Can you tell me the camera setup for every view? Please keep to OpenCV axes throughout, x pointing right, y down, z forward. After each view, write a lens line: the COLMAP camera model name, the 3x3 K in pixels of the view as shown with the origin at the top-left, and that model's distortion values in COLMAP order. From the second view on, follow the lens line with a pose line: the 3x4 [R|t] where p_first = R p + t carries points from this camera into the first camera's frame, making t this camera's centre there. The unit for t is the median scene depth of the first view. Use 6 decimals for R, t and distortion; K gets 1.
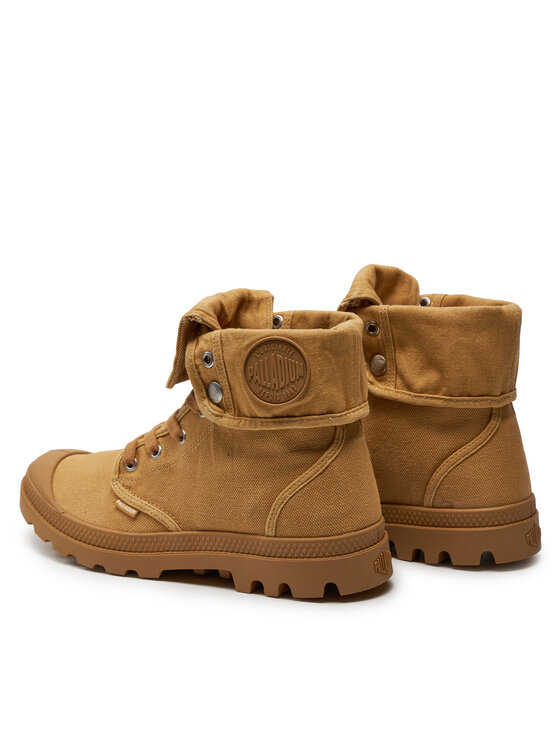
lens RADIAL K [[1625.3, 0, 280.0], [0, 1625.3, 373.0], [0, 0, 1]] dist [-0.014595, 0.020191]
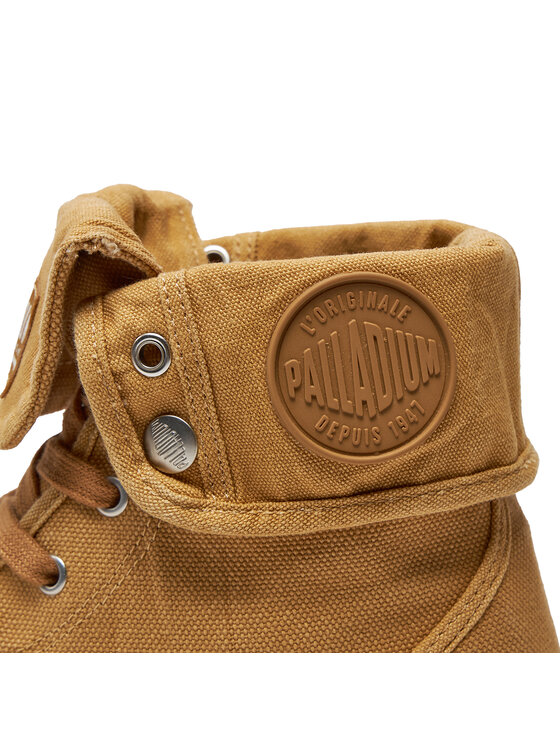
lens RADIAL K [[1635.1, 0, 280.0], [0, 1635.1, 373.0], [0, 0, 1]] dist [-0.052759, -0.060573]
pose [[0.917245, -0.082259, 0.389737, -0.159602], [0.093211, 0.995604, -0.009236, 0.001928], [-0.387263, 0.044799, 0.920880, 0.652718]]
